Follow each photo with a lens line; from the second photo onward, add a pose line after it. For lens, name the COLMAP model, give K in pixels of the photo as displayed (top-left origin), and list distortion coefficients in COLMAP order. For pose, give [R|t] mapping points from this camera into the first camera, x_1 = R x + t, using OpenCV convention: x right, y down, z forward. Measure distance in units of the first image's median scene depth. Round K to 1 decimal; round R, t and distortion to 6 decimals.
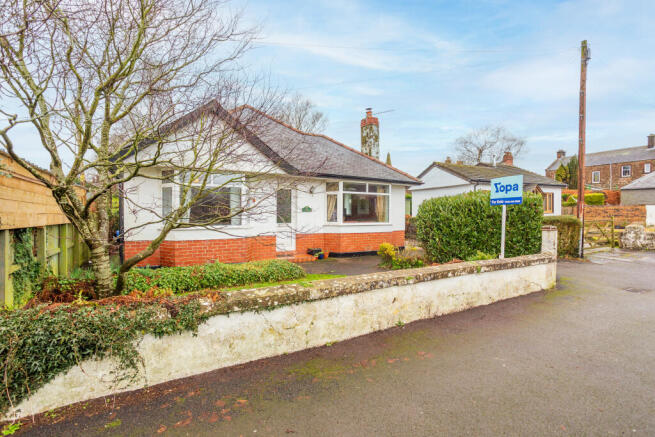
lens RADIAL K [[319.6, 0, 325.6], [0, 319.6, 217.6], [0, 0, 1]] dist [-0.048733, 0.029804]
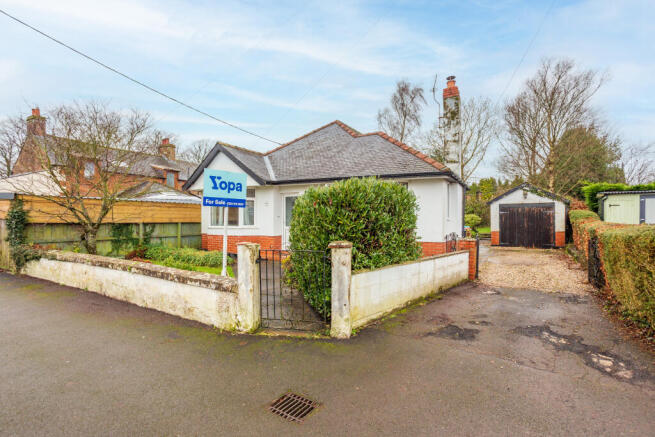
lens RADIAL K [[319.6, 0, 325.6], [0, 319.6, 217.6], [0, 0, 1]] dist [-0.048733, 0.029804]
pose [[0.482324, 0.006016, -0.875972, 1.703712], [-0.016847, 0.999855, -0.002410, -0.020613], [0.875831, 0.015920, 0.482355, 1.031384]]
